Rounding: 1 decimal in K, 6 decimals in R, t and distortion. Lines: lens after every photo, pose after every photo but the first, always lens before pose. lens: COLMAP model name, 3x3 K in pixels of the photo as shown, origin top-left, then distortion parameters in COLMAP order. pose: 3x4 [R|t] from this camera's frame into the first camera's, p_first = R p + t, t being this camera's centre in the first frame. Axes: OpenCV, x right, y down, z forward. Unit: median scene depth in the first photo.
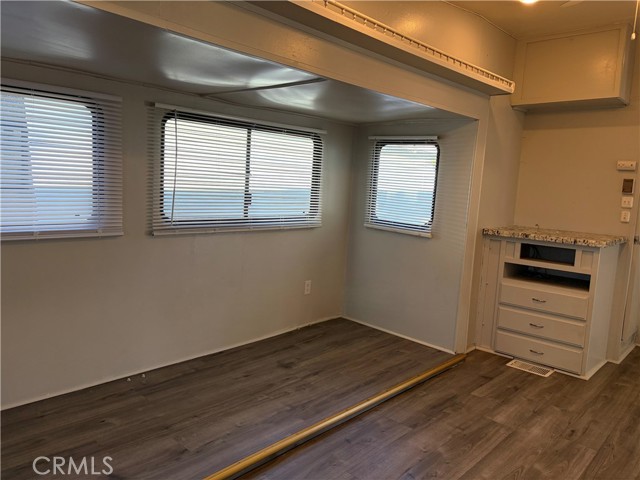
lens RADIAL K [[483.0, 0, 320.0], [0, 483.0, 240.0], [0, 0, 1]] dist [0.060016, -0.073082]
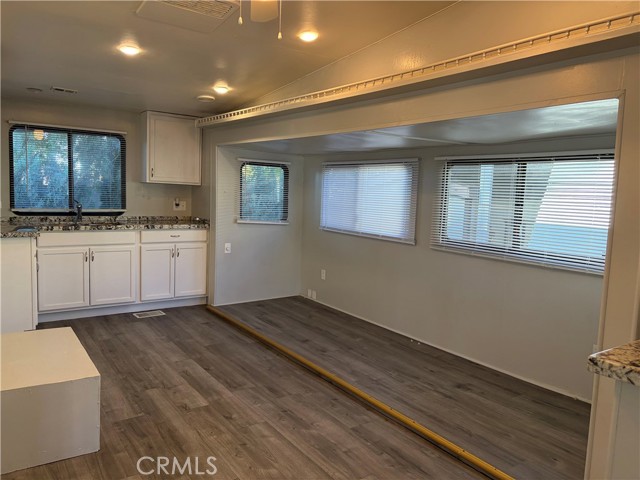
lens RADIAL K [[483.0, 0, 320.0], [0, 483.0, 240.0], [0, 0, 1]] dist [0.060016, -0.073082]
pose [[-0.207323, 0.043389, -0.977310, 0.984968], [-0.168655, 0.982472, 0.079396, -0.079902], [0.963625, 0.181289, -0.196371, 0.843938]]
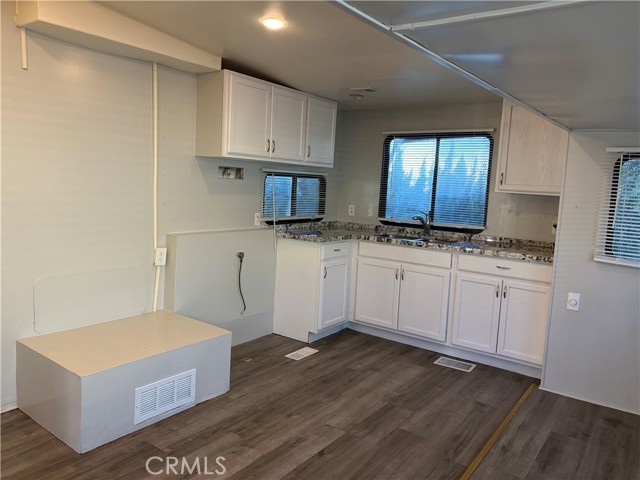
lens RADIAL K [[483.0, 0, 320.0], [0, 483.0, 240.0], [0, 0, 1]] dist [0.060016, -0.073082]
pose [[-0.987865, -0.088579, -0.127578, 0.106556], [-0.116274, 0.966369, 0.229371, -0.151331], [0.102970, 0.241422, -0.964942, 1.077940]]
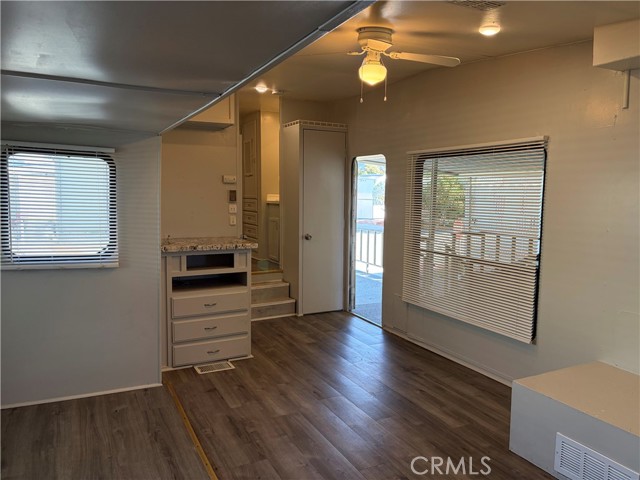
lens RADIAL K [[483.0, 0, 320.0], [0, 483.0, 240.0], [0, 0, 1]] dist [0.060016, -0.073082]
pose [[0.350083, -0.137920, 0.926509, -0.490336], [0.121986, 0.987391, 0.100890, -0.107101], [-0.928742, 0.077701, 0.362493, 0.399248]]
